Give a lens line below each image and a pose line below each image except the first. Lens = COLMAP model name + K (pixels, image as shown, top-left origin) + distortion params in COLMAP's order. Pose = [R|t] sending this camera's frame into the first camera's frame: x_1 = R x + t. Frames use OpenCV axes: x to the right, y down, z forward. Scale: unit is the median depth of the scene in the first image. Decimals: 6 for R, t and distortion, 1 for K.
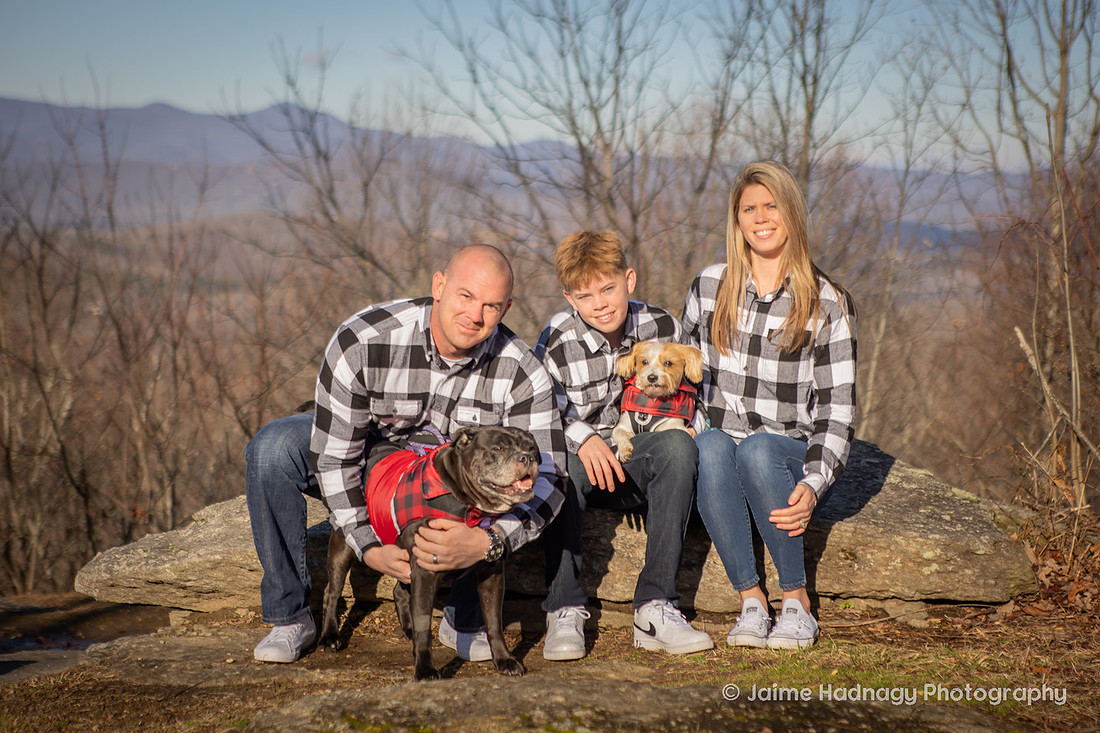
lens RADIAL K [[2140.1, 0, 542.2], [0, 2140.1, 364.9], [0, 0, 1]] dist [0.174504, 0.000000]
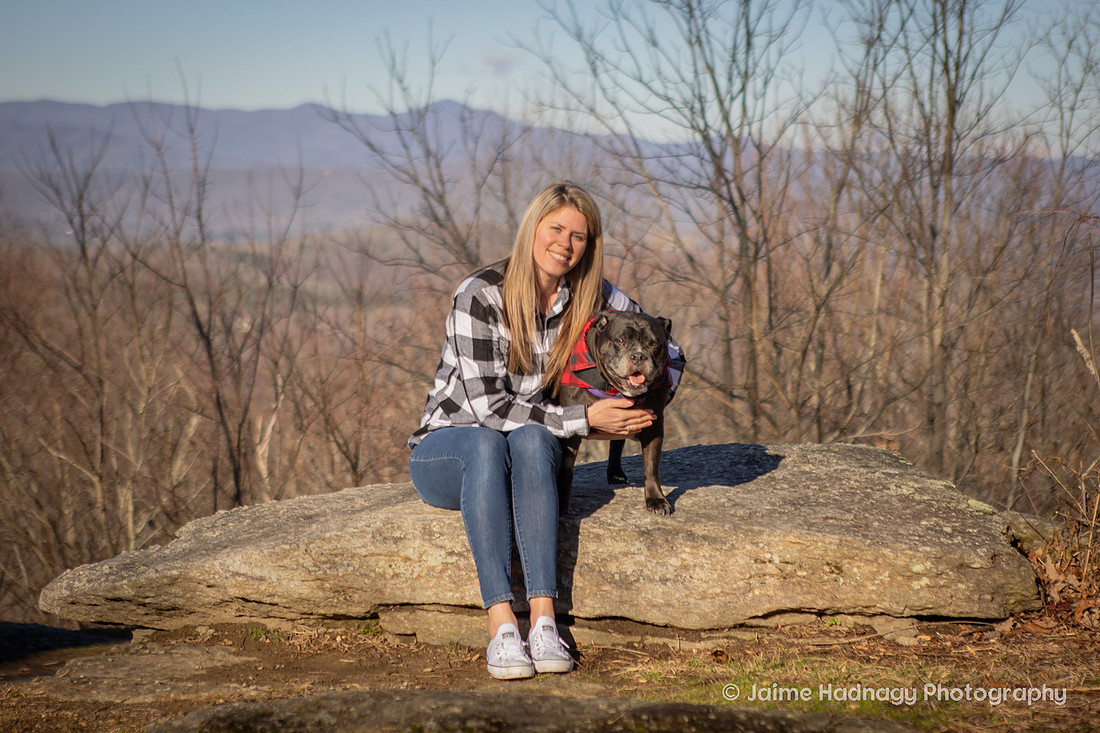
lens RADIAL K [[2331.9, 0, 524.9], [0, 2331.9, 332.1], [0, 0, 1]] dist [0.156112, 0.000000]
pose [[0.997748, -0.008701, -0.066501, 0.068816], [0.007286, 0.999742, -0.021496, 0.005061], [0.066671, 0.020963, 0.997555, -0.033494]]
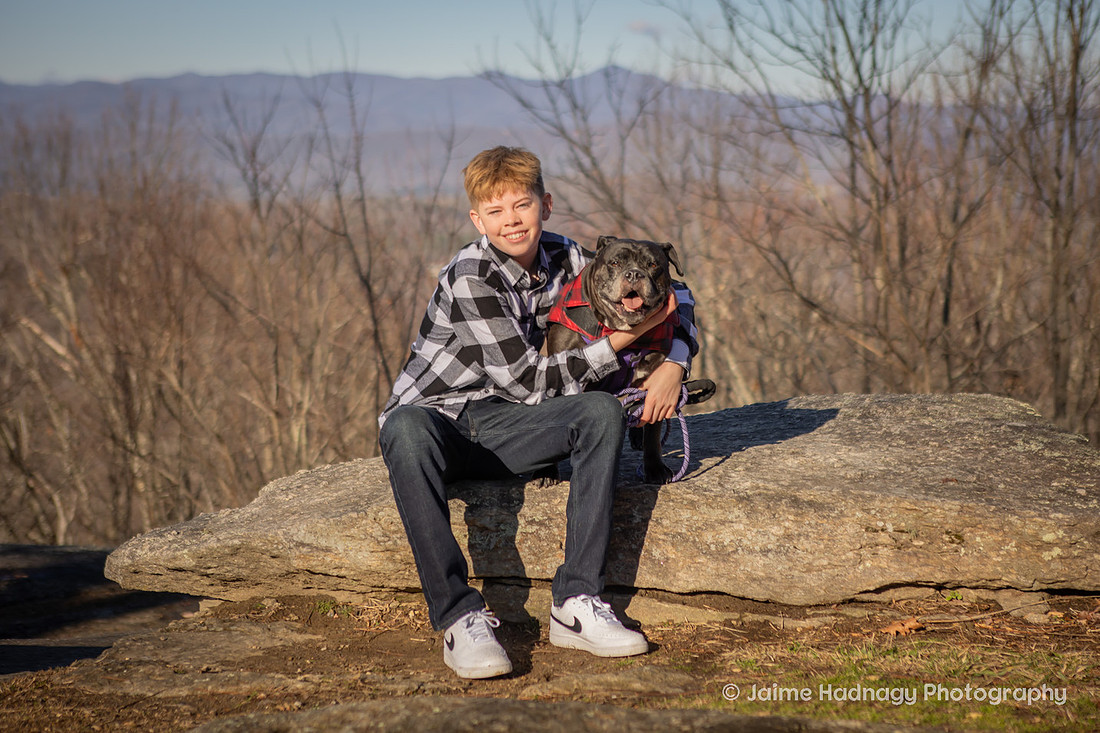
lens RADIAL K [[2168.4, 0, 539.2], [0, 2168.4, 354.5], [0, 0, 1]] dist [0.110144, 0.000000]
pose [[0.991786, -0.014081, -0.127128, 0.081150], [0.016049, 0.999767, 0.014469, 0.000489], [0.126894, -0.016391, 0.991781, 0.110939]]
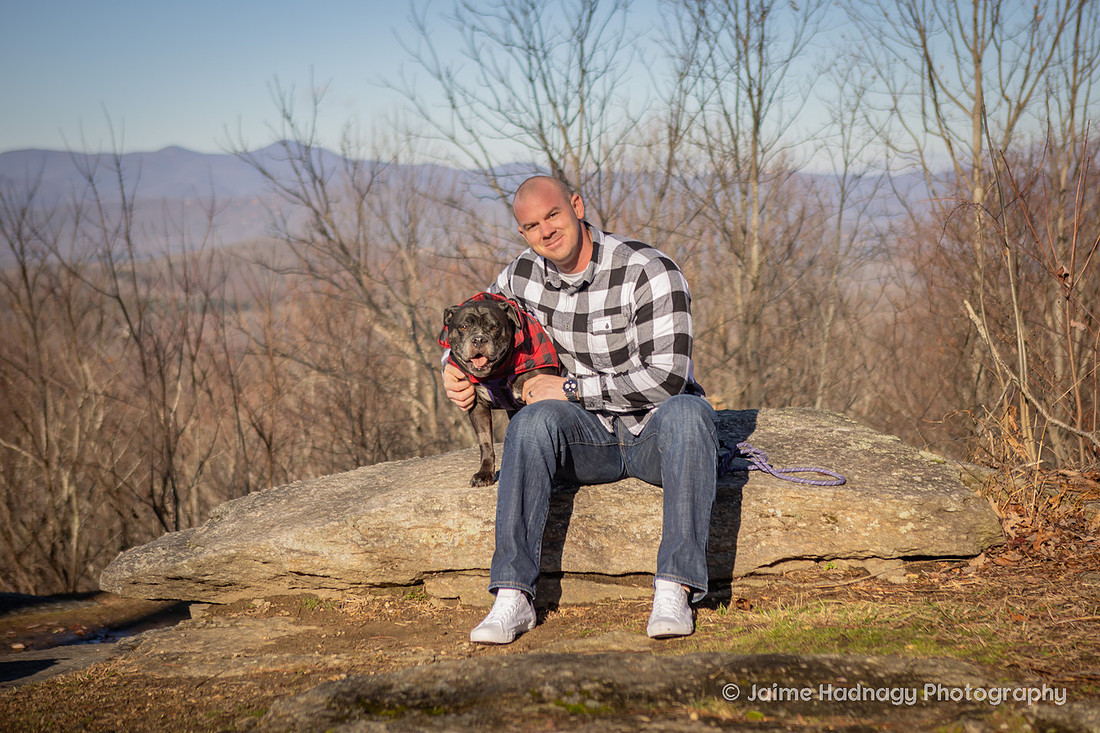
lens RADIAL K [[1937.8, 0, 576.4], [0, 1937.8, 325.9], [0, 0, 1]] dist [0.016907, 0.000000]
pose [[0.998480, -0.048183, 0.026741, -0.002775], [0.048642, 0.998675, -0.016785, 0.003025], [-0.025897, 0.018061, 0.999501, 0.042525]]
